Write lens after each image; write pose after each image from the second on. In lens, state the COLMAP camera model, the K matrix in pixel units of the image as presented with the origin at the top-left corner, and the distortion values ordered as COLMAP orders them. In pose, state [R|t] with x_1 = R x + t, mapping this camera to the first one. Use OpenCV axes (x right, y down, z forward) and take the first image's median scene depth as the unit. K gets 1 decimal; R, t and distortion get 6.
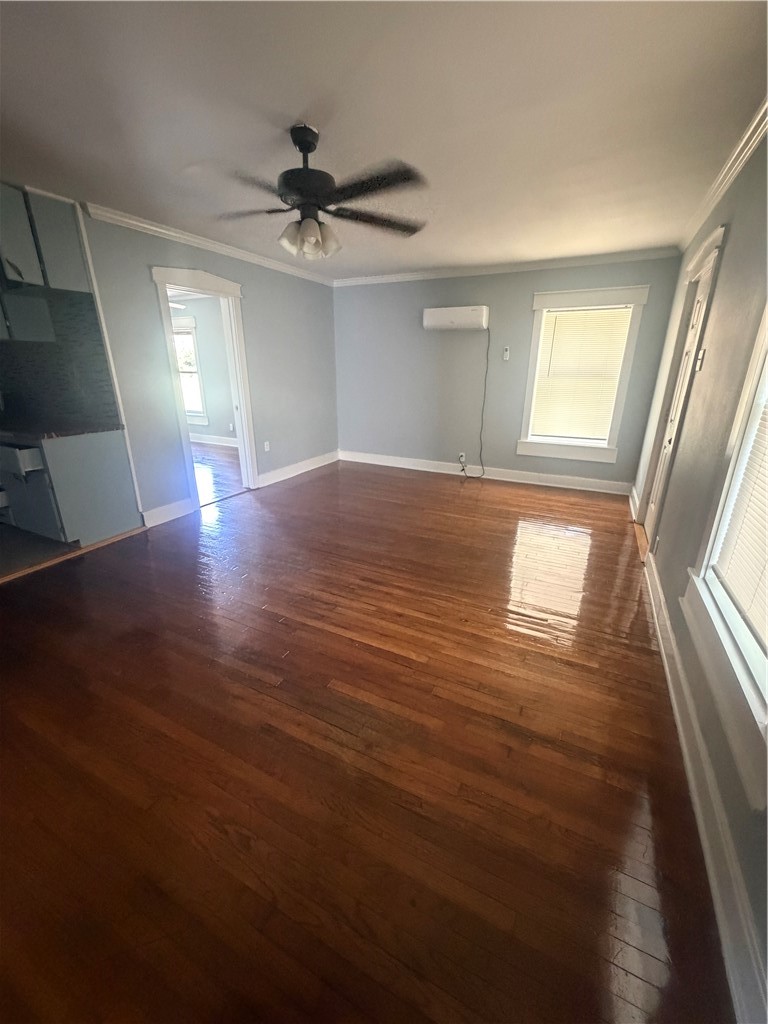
lens RADIAL K [[410.9, 0, 384.0], [0, 410.9, 512.0], [0, 0, 1]] dist [-0.000245, 0.000106]
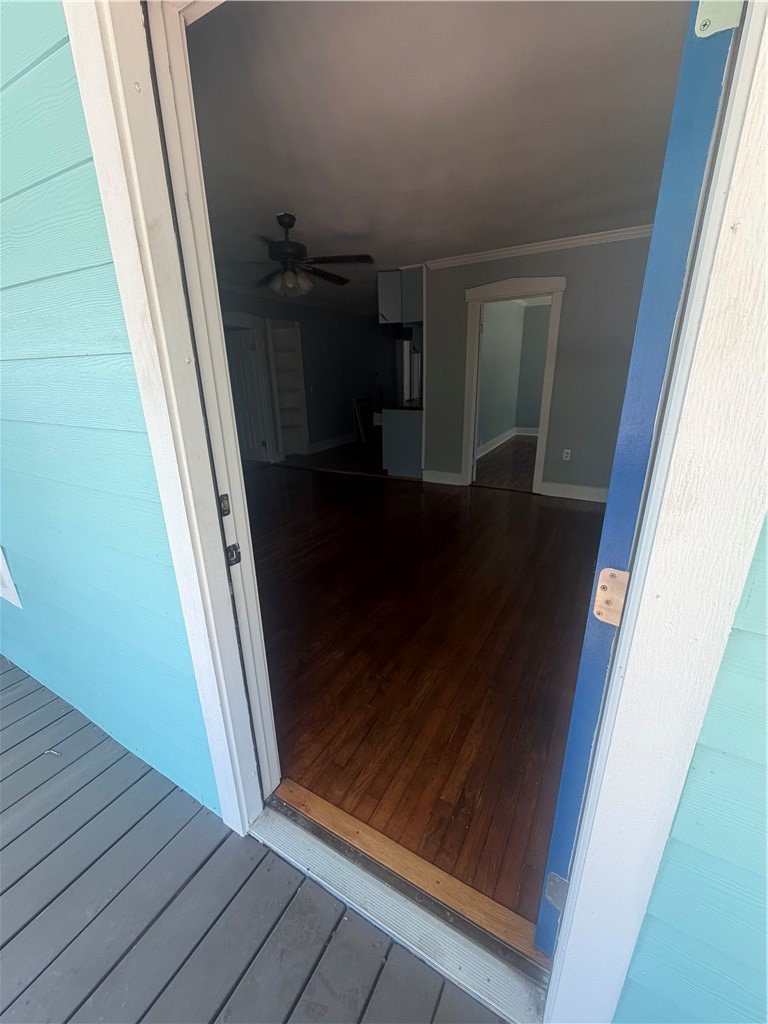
lens RADIAL K [[410.9, 0, 384.0], [0, 410.9, 512.0], [0, 0, 1]] dist [-0.000245, 0.000106]
pose [[-0.052861, 0.325718, -0.943988, 1.021481], [-0.313040, 0.892257, 0.325398, -0.359246], [0.948268, 0.312707, 0.054797, 1.032875]]
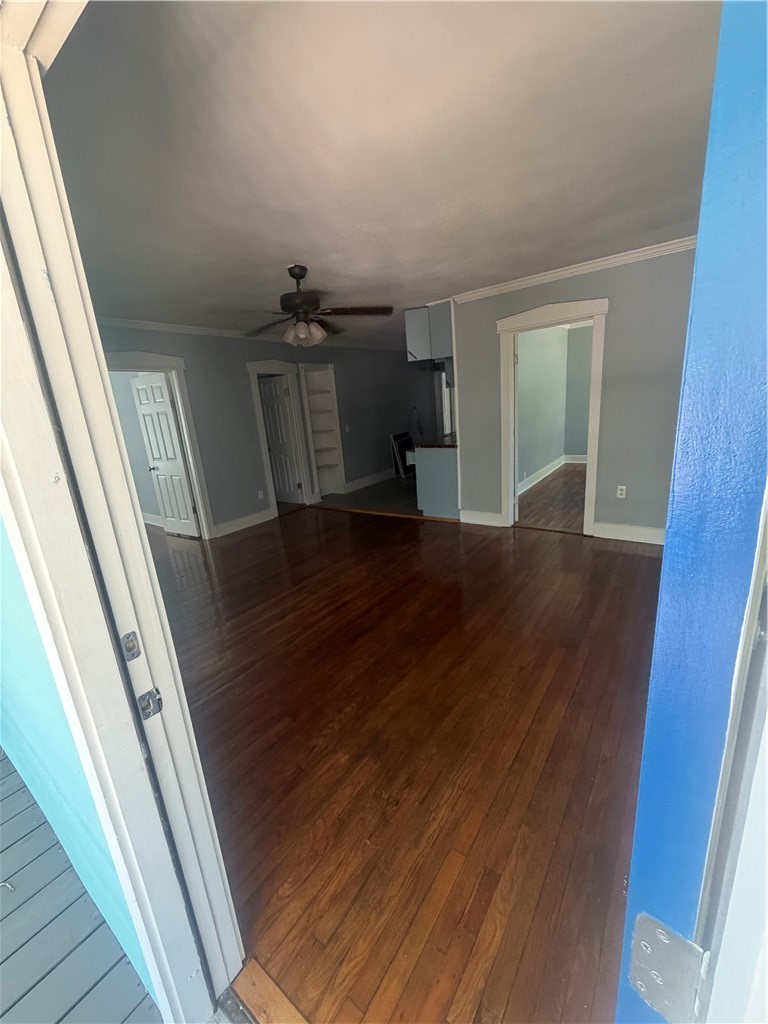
lens RADIAL K [[410.9, 0, 384.0], [0, 410.9, 512.0], [0, 0, 1]] dist [-0.000245, 0.000106]
pose [[-0.161792, 0.267892, -0.949767, 0.903512], [-0.250785, 0.919688, 0.302128, -0.413853], [0.954427, 0.287069, -0.081615, 1.078005]]
